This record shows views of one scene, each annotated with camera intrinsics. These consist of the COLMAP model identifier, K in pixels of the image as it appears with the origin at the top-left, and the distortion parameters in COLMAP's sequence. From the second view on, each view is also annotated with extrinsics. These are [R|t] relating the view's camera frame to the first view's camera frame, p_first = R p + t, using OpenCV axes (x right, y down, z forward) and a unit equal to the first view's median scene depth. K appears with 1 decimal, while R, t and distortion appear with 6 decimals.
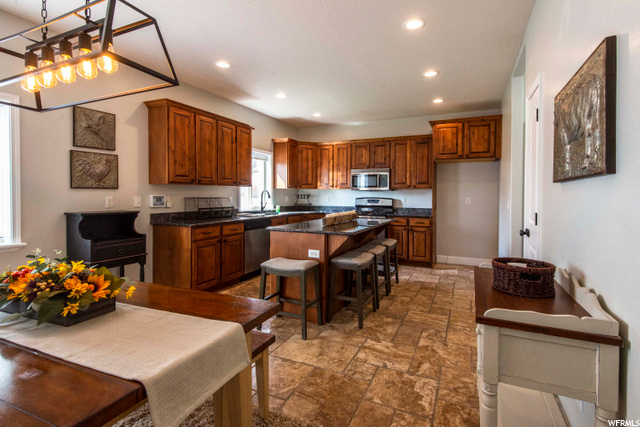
lens RADIAL K [[322.1, 0, 328.3], [0, 322.1, 197.8], [0, 0, 1]] dist [0.028435, 0.000097]
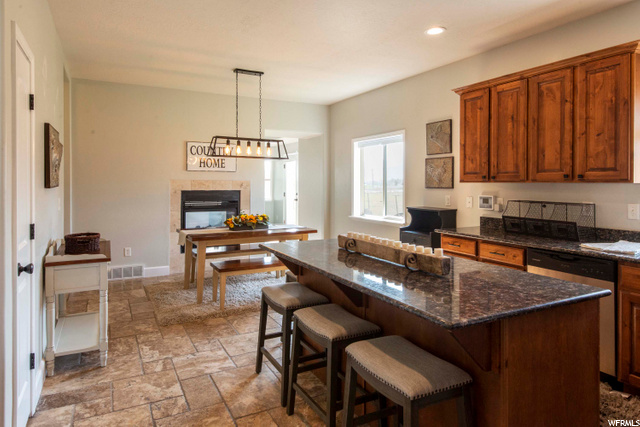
lens RADIAL K [[399.5, 0, 318.2], [0, 399.5, 212.5], [0, 0, 1]] dist [0.030626, -0.000572]
pose [[-0.620059, 0.062656, -0.782050, 0.865004], [-0.008045, 0.996246, 0.086196, -0.077374], [0.784514, 0.059738, -0.617227, 1.956679]]
